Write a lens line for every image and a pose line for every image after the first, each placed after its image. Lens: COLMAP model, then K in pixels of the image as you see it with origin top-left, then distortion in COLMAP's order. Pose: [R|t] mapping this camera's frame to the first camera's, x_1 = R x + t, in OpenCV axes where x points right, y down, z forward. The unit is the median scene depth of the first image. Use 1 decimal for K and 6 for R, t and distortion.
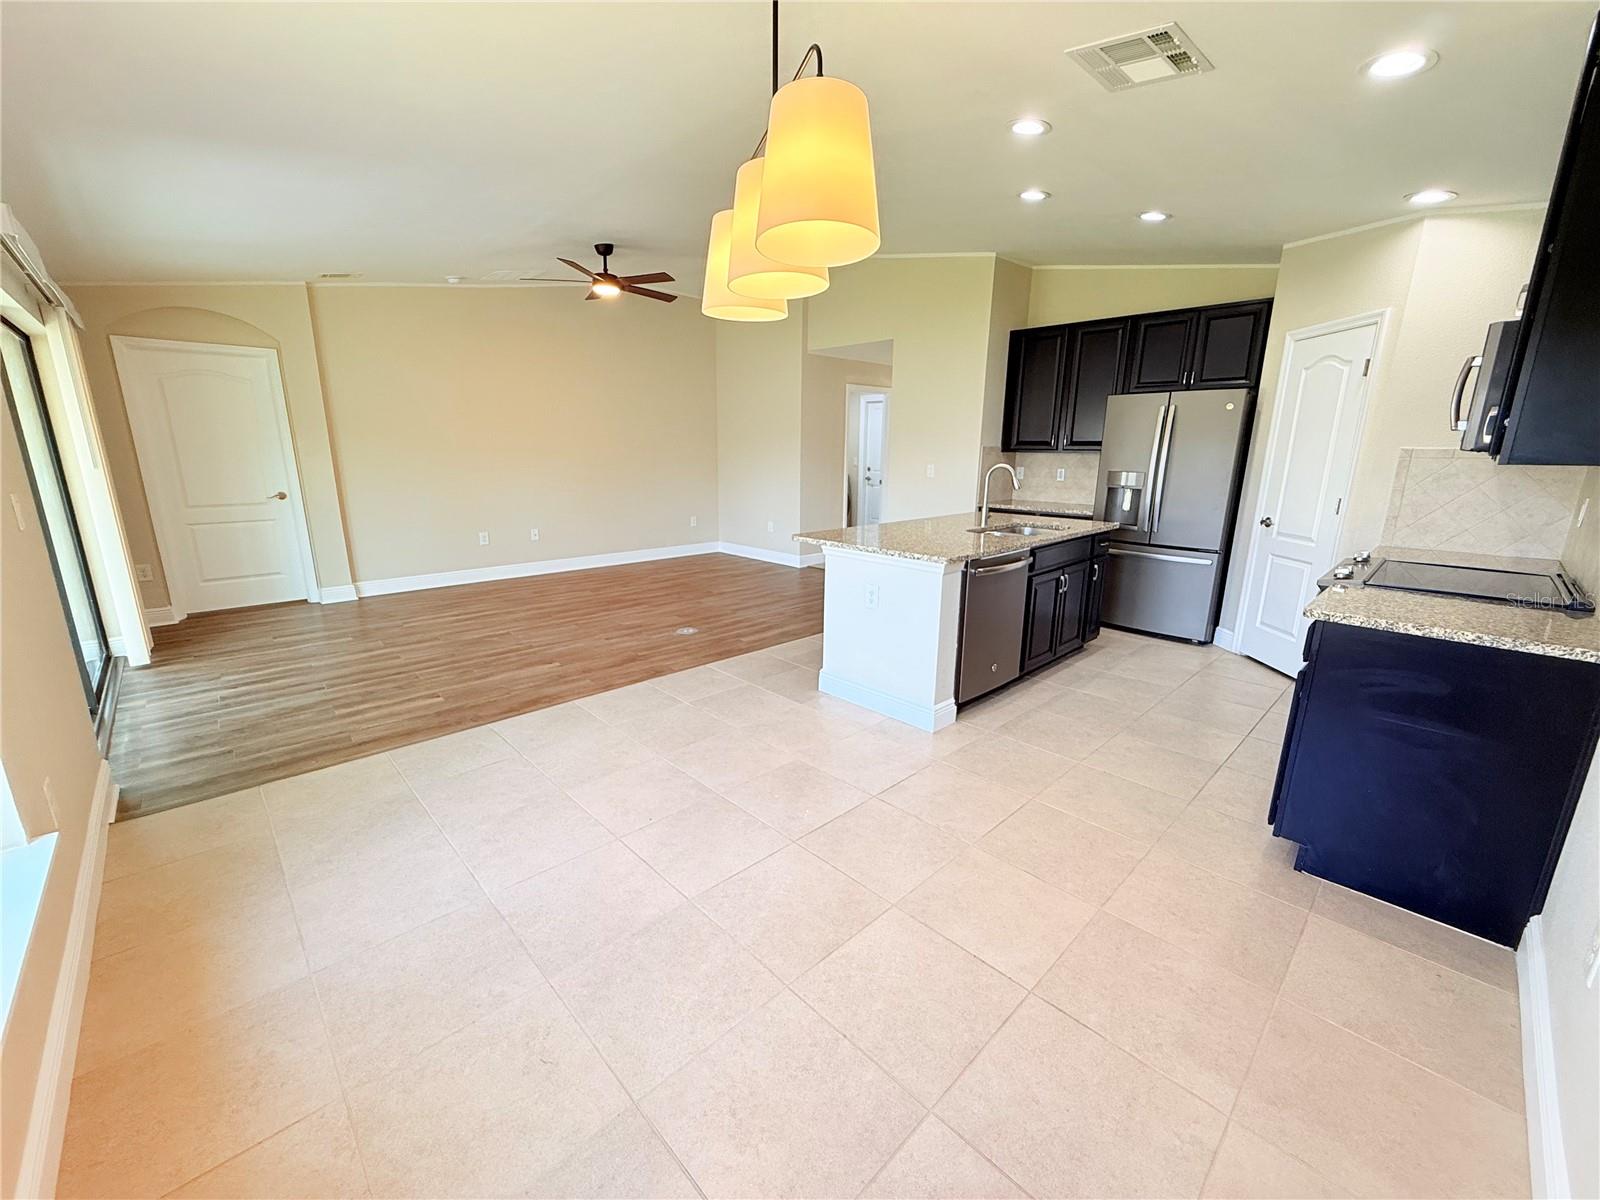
lens RADIAL K [[643.4, 0, 798.3], [0, 643.4, 602.4], [0, 0, 1]] dist [0.000110, 0.000106]
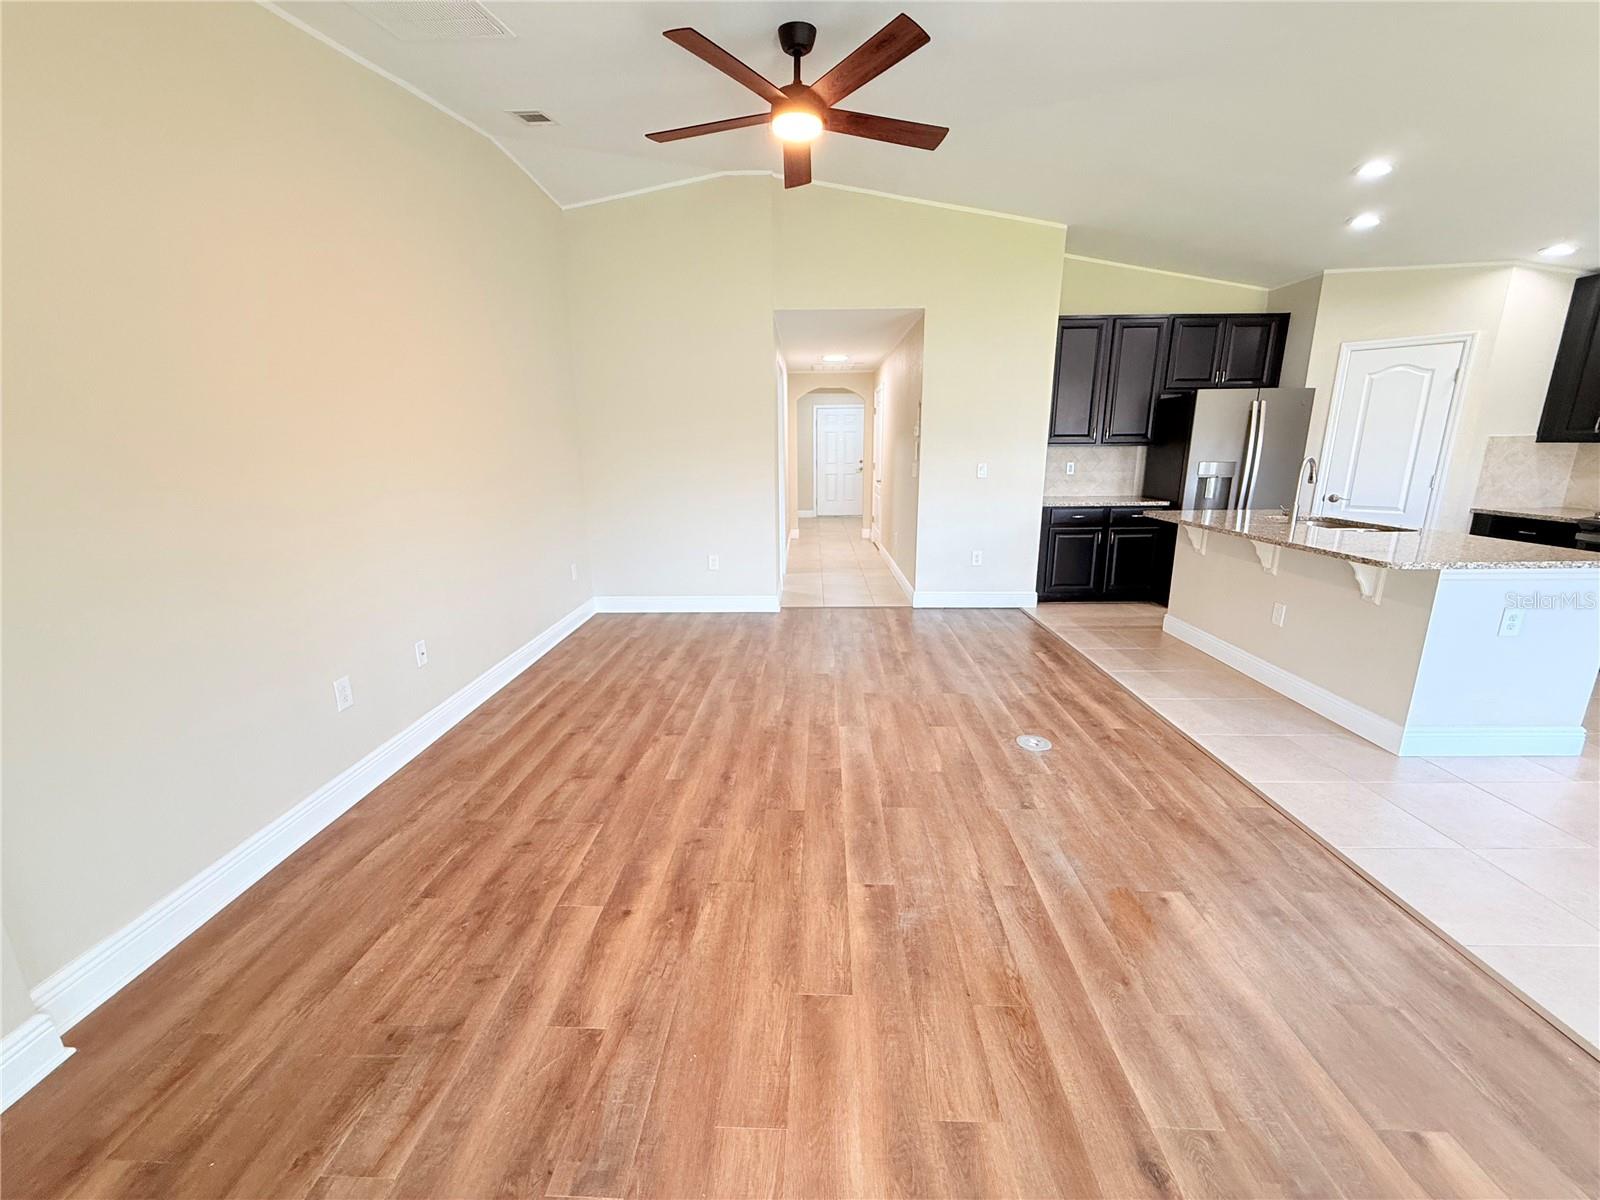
lens RADIAL K [[643.4, 0, 796.8], [0, 643.4, 600.0], [0, 0, 1]] dist [0.000110, 0.000106]
pose [[0.704103, -0.181384, 0.686541, -0.721632], [0.183003, 0.980518, 0.071368, -0.173480], [-0.686111, 0.075389, 0.723580, 0.689521]]
